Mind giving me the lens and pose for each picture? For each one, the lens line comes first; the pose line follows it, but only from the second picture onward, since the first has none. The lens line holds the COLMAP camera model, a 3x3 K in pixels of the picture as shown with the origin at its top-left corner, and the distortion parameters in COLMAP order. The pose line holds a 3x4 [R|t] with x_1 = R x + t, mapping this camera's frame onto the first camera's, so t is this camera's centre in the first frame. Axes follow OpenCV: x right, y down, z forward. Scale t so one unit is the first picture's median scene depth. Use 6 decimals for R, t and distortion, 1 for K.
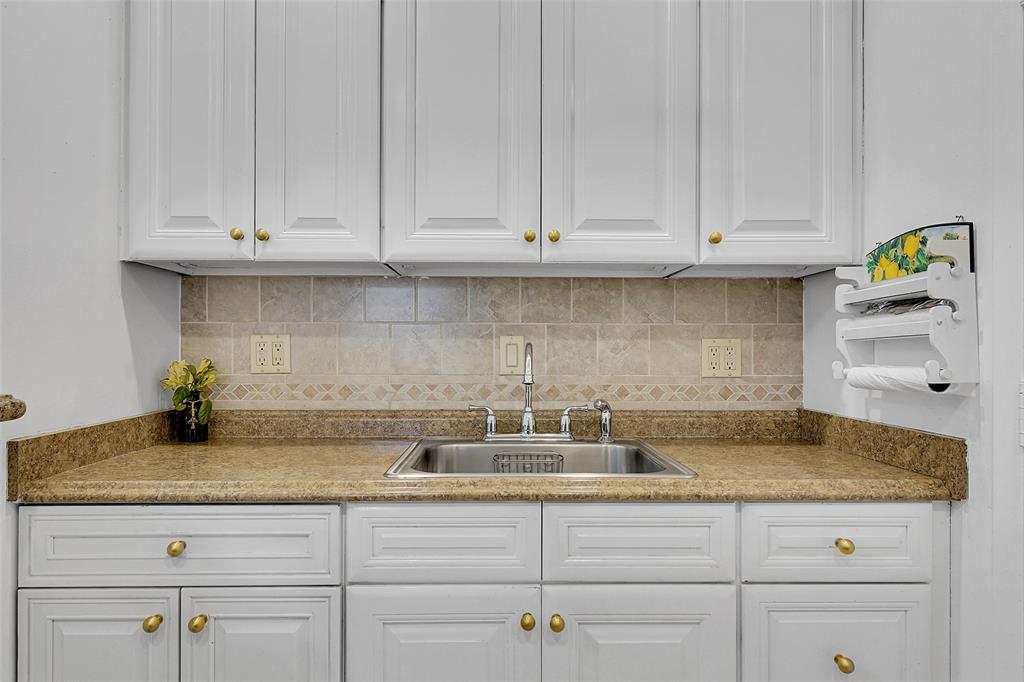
lens RADIAL K [[644.2, 0, 509.8], [0, 644.2, 345.8], [0, 0, 1]] dist [0.001613, 0.000850]
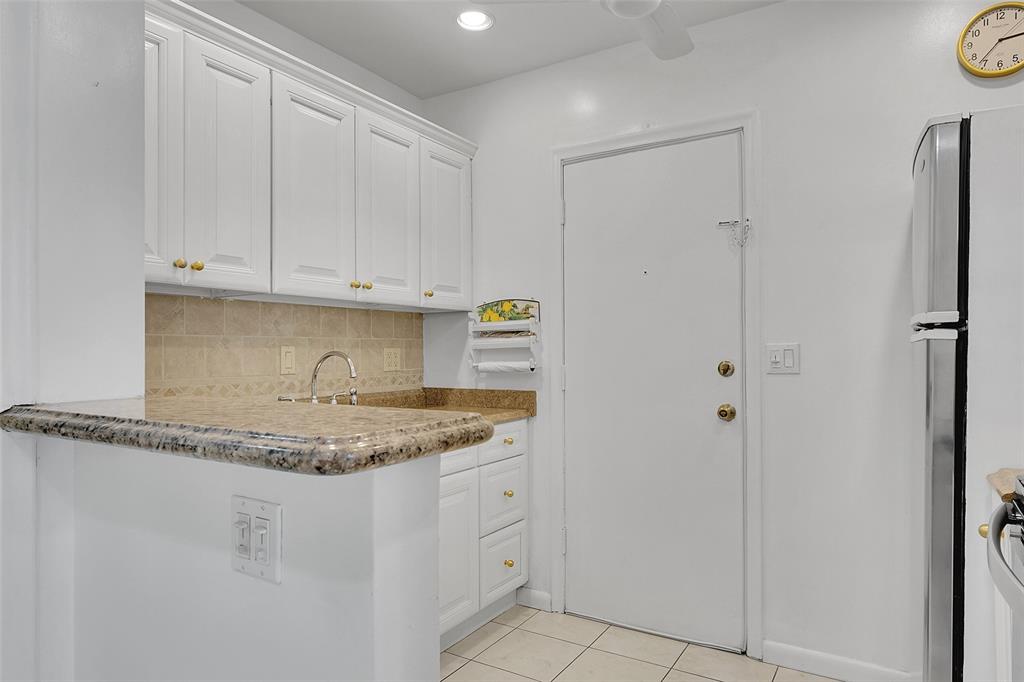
lens RADIAL K [[644.2, 0, 509.8], [0, 644.2, 345.8], [0, 0, 1]] dist [0.001613, 0.000850]
pose [[0.535802, 0.000800, 0.844343, -1.027695], [0.001440, 0.999997, -0.001861, -0.014379], [-0.844343, 0.002212, 0.535799, -0.156974]]
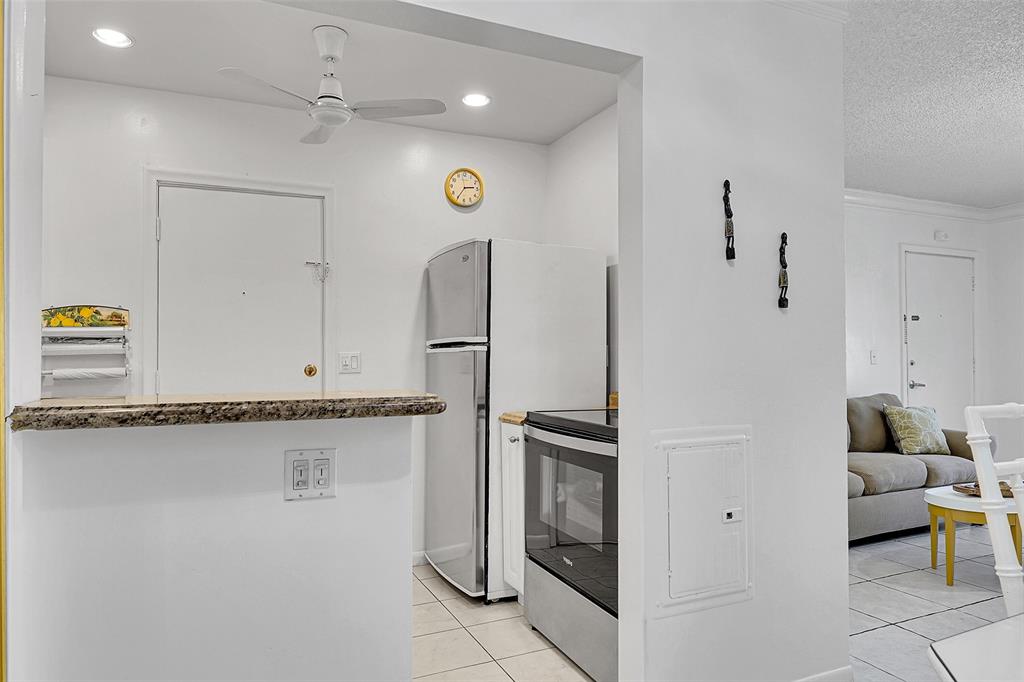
lens RADIAL K [[644.2, 0, 509.8], [0, 644.2, 345.8], [0, 0, 1]] dist [0.001613, 0.000850]
pose [[-0.399199, 0.014126, 0.916756, -1.614410], [-0.001866, 0.999867, -0.016219, -0.009064], [-0.916863, -0.008185, -0.399119, 0.465519]]
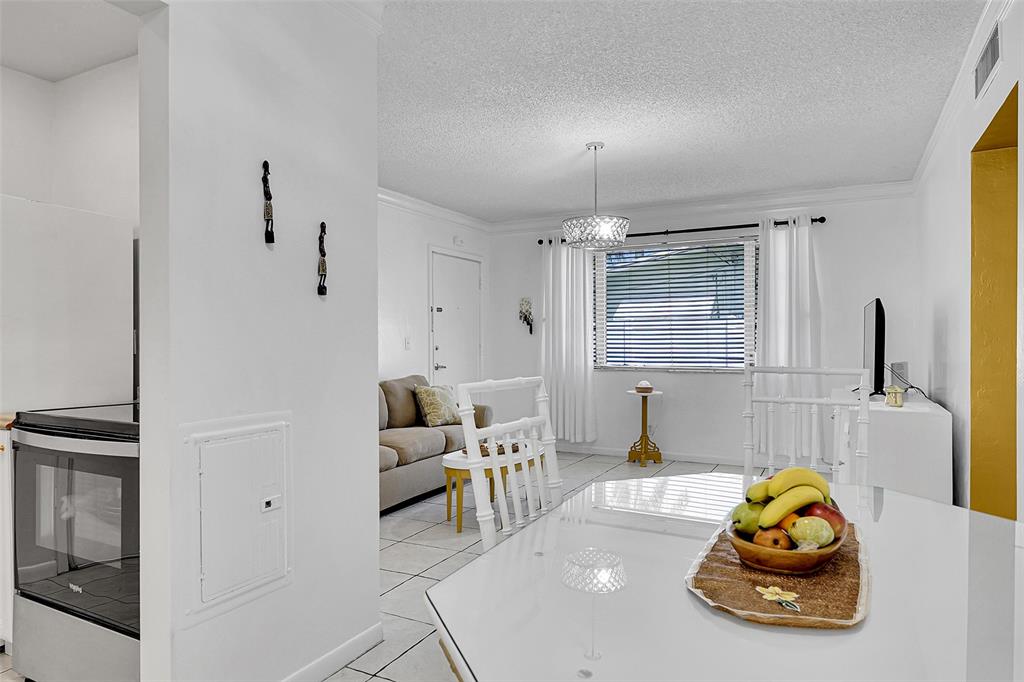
lens RADIAL K [[644.2, 0, 509.8], [0, 644.2, 345.8], [0, 0, 1]] dist [0.001613, 0.000850]
pose [[-0.879555, -0.002739, 0.475789, -1.622287], [-0.000954, 0.999992, 0.003992, -0.008445], [-0.475796, 0.003057, -0.879550, 0.438527]]
